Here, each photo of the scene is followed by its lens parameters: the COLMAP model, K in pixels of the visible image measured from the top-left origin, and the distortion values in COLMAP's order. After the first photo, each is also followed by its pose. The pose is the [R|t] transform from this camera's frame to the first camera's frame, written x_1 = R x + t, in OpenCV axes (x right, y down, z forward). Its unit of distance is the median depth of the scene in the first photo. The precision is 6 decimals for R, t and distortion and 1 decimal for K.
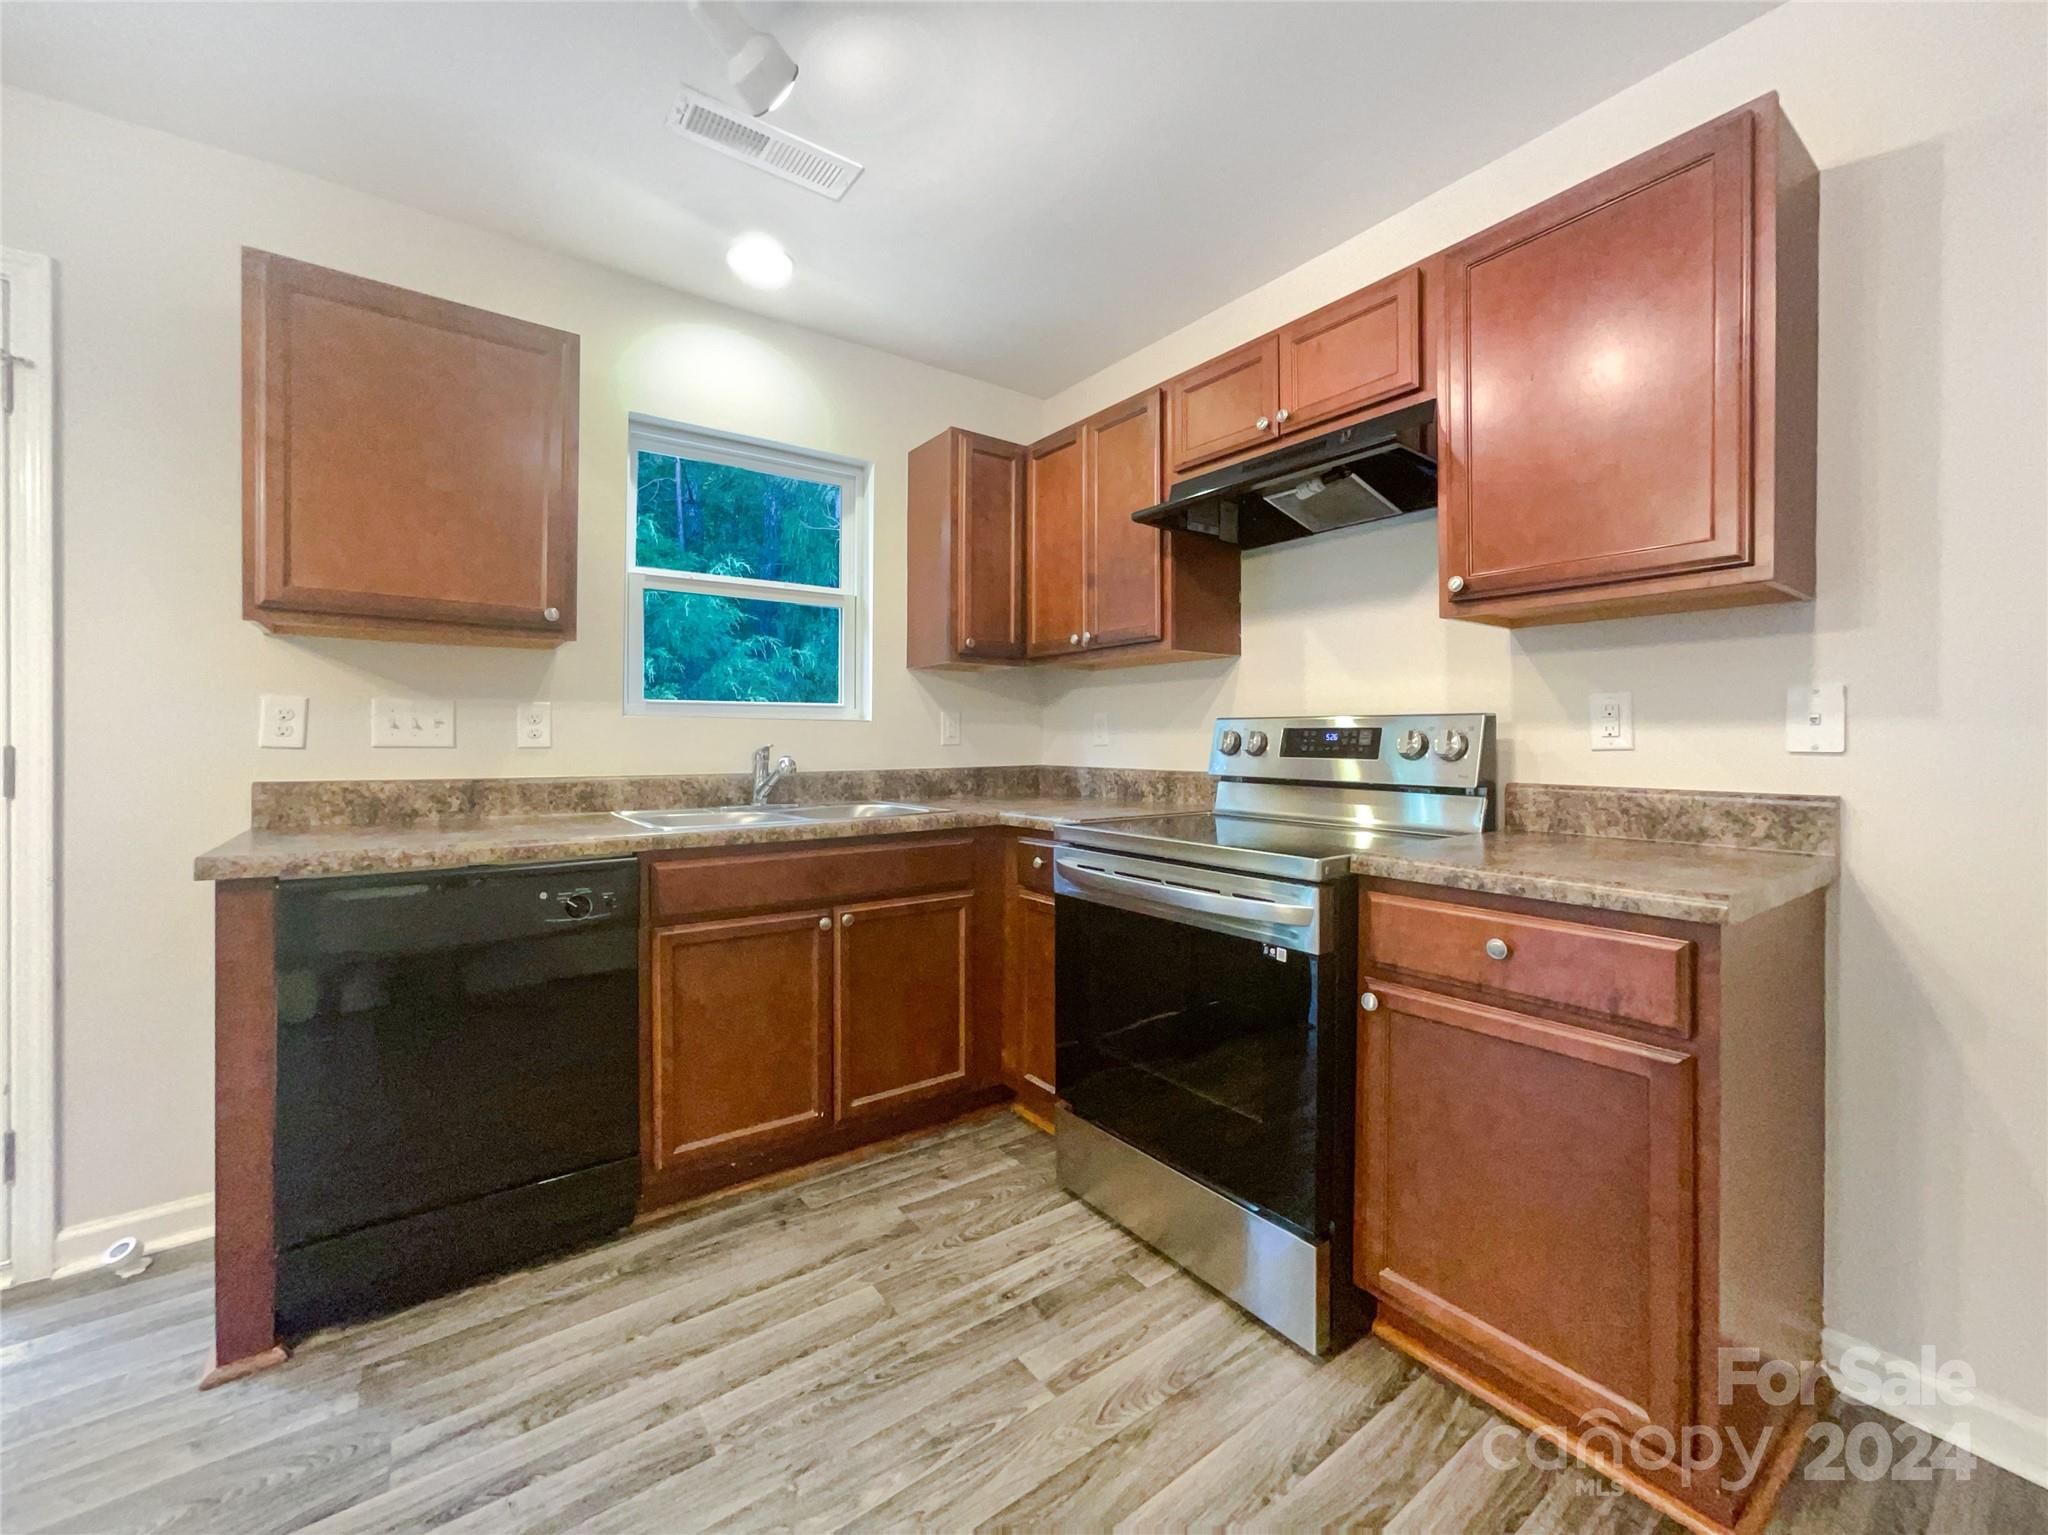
lens RADIAL K [[836.6, 0, 1021.9], [0, 836.6, 747.6], [0, 0, 1]] dist [0.002914, 0.004475]
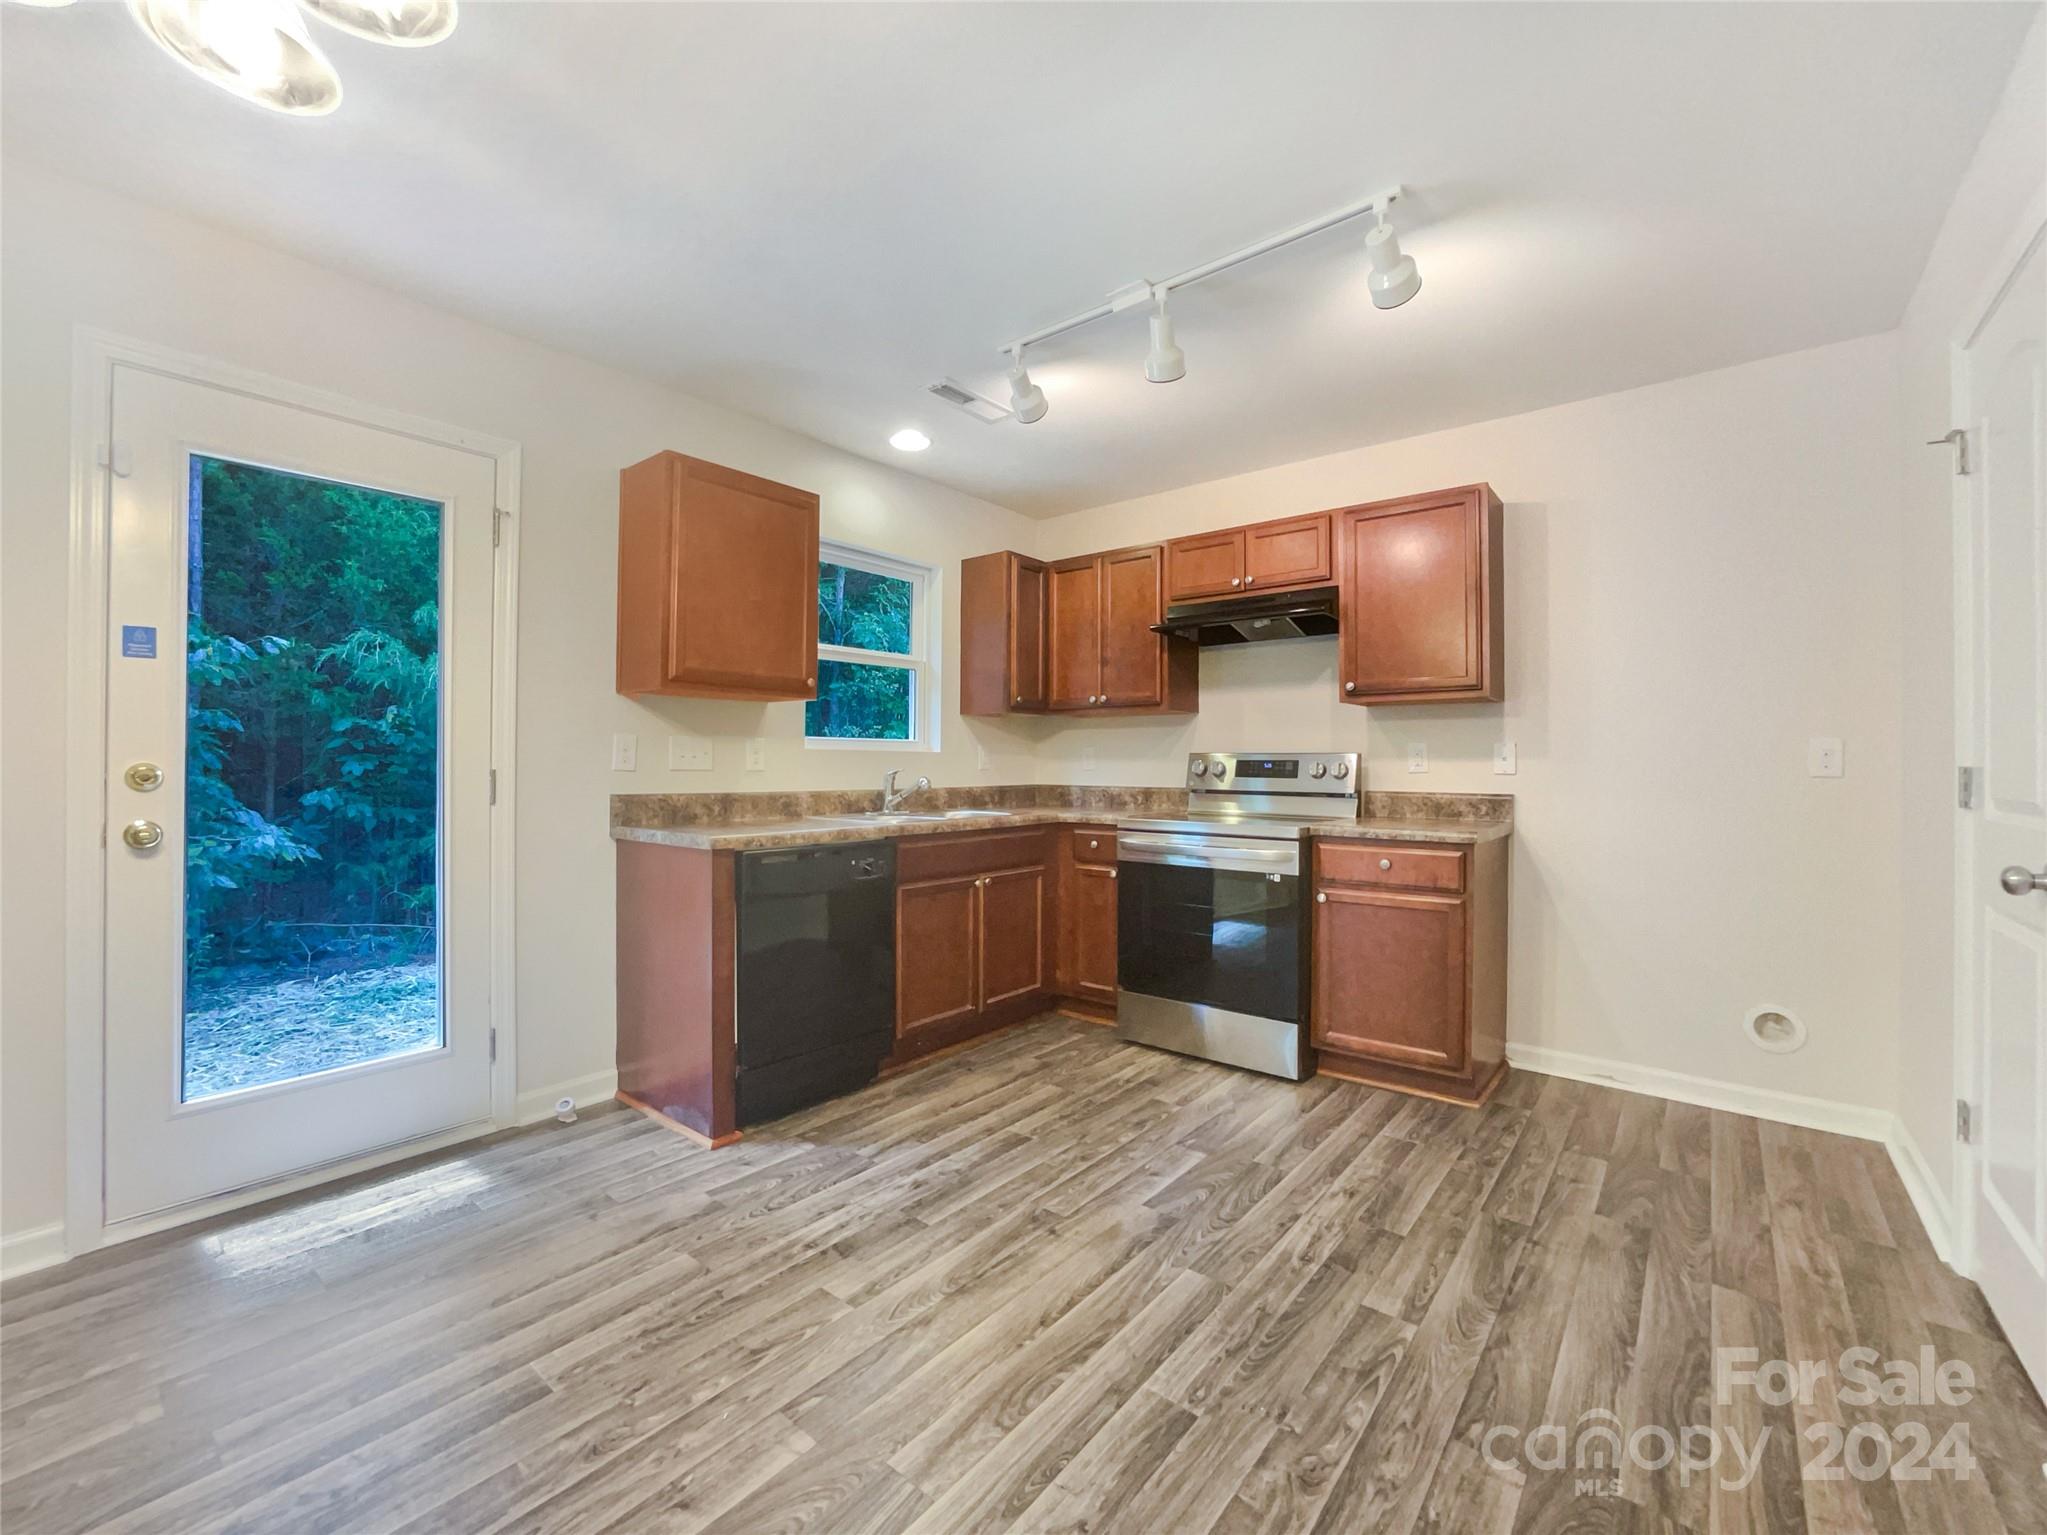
lens RADIAL K [[836.2, 0, 1029.7], [0, 836.2, 764.4], [0, 0, 1]] dist [0.002914, 0.004475]
pose [[0.968818, 0.003032, 0.247755, -0.587030], [-0.000364, 0.999941, -0.010814, 0.004677], [-0.247773, 0.010387, 0.968762, -0.594233]]
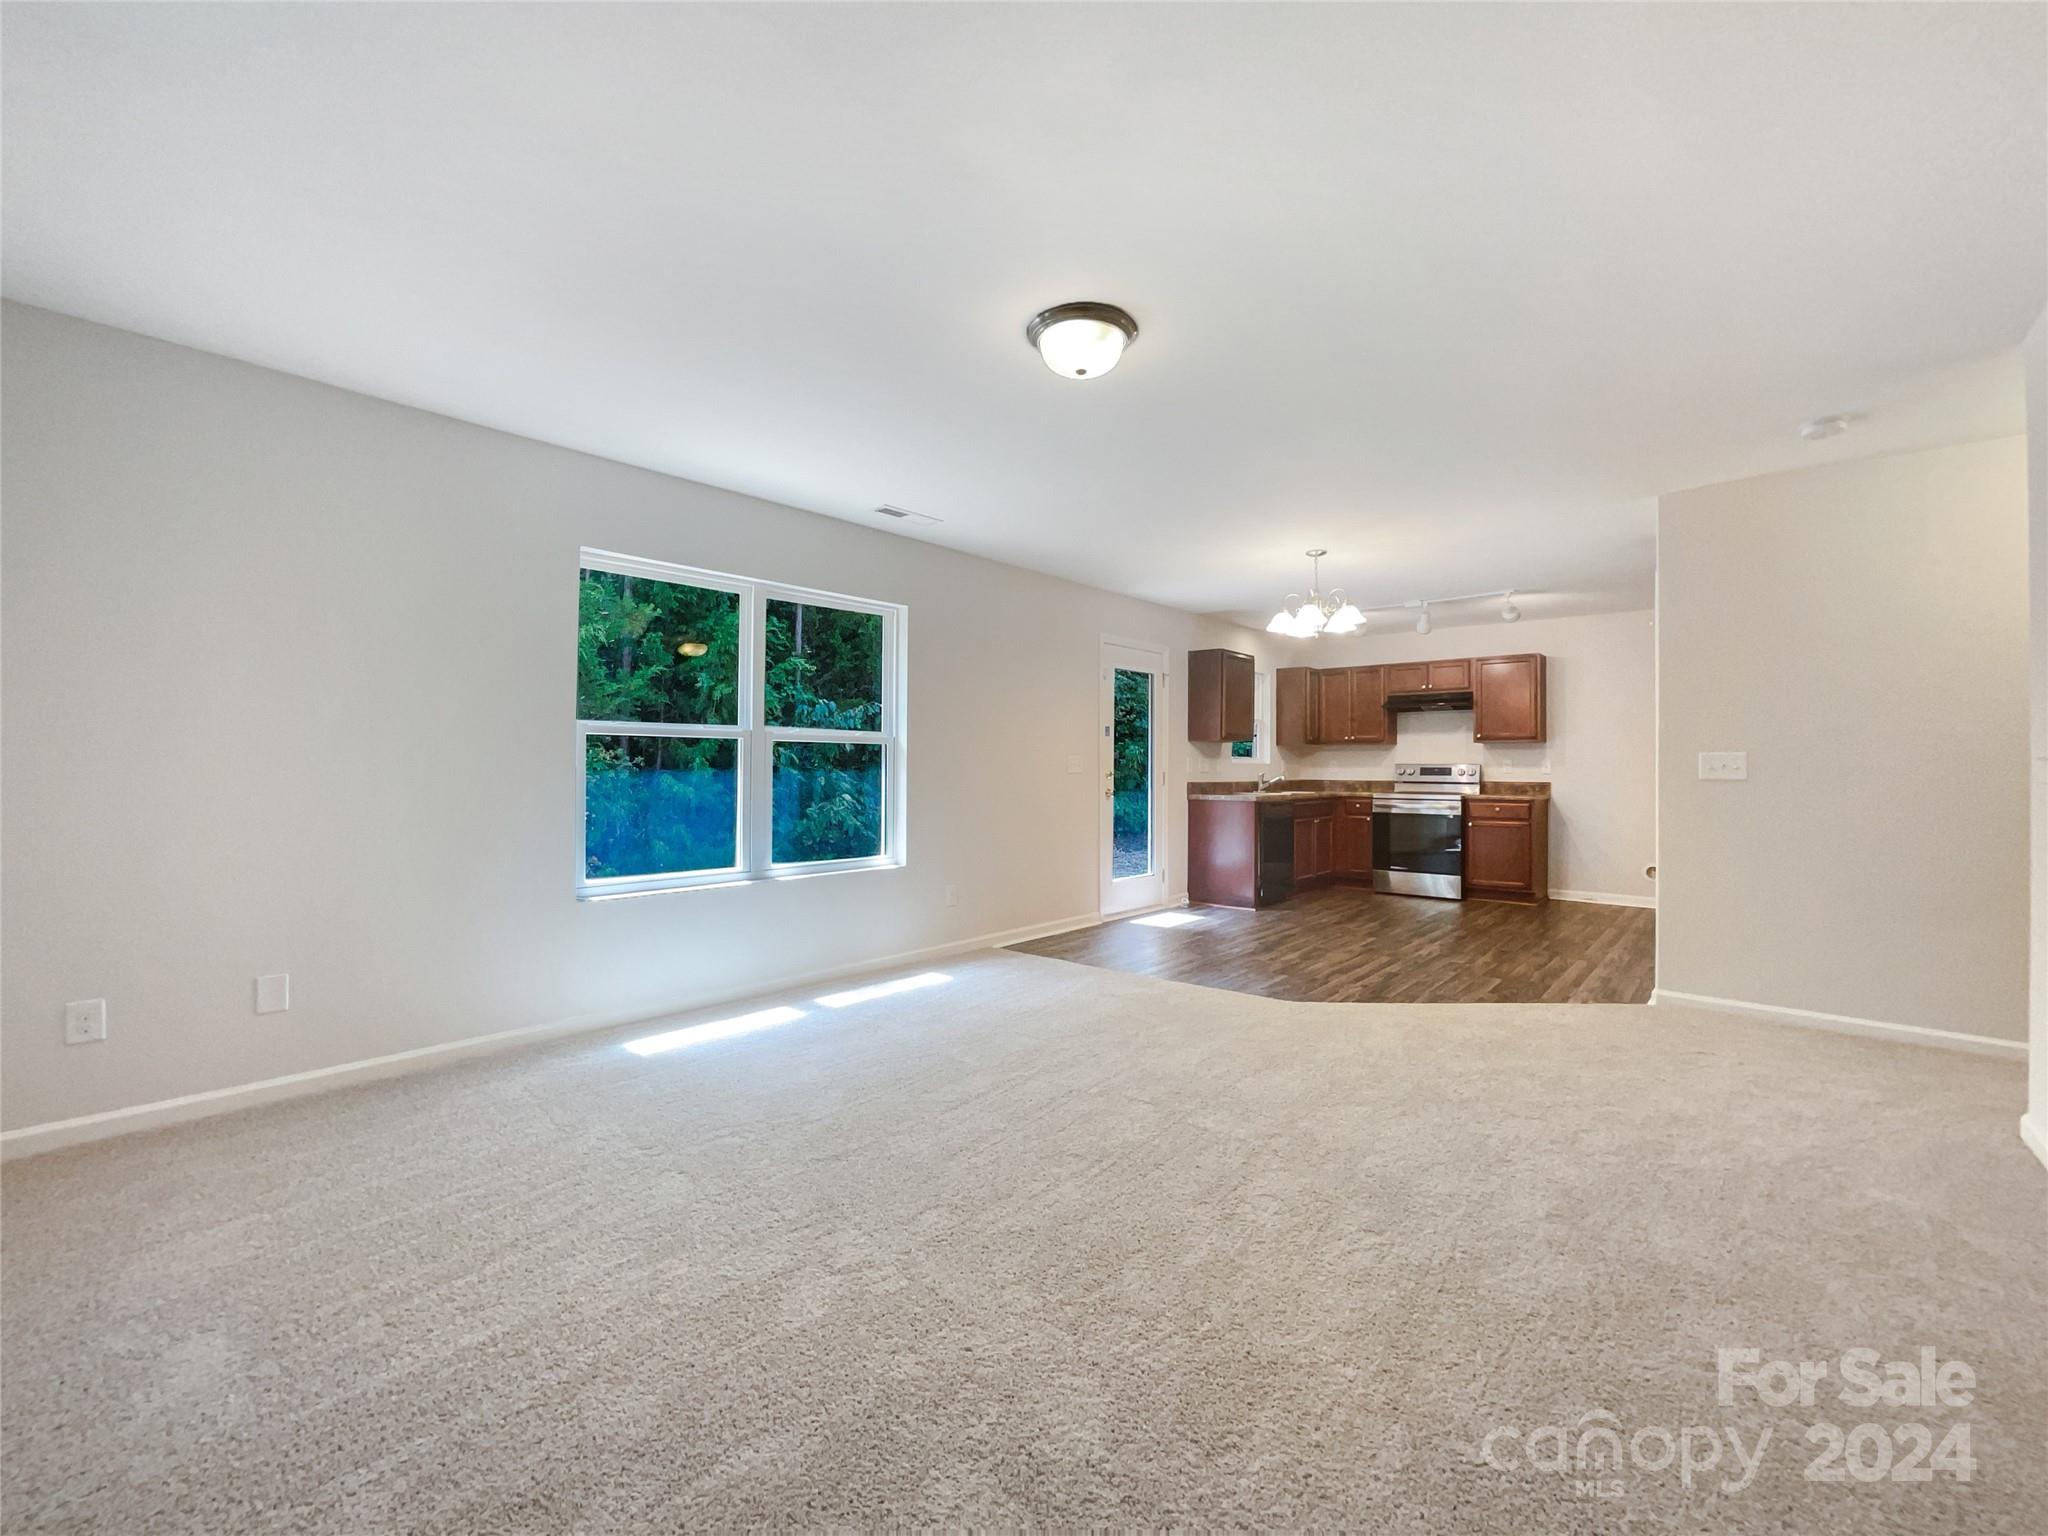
lens RADIAL K [[836.6, 0, 1067.9], [0, 836.6, 765.8], [0, 0, 1]] dist [0.002914, 0.004475]
pose [[0.970396, 0.004046, 0.241486, -2.332694], [0.000083, 0.999854, -0.017083, 0.036031], [-0.241520, 0.016598, 0.970254, -2.431361]]
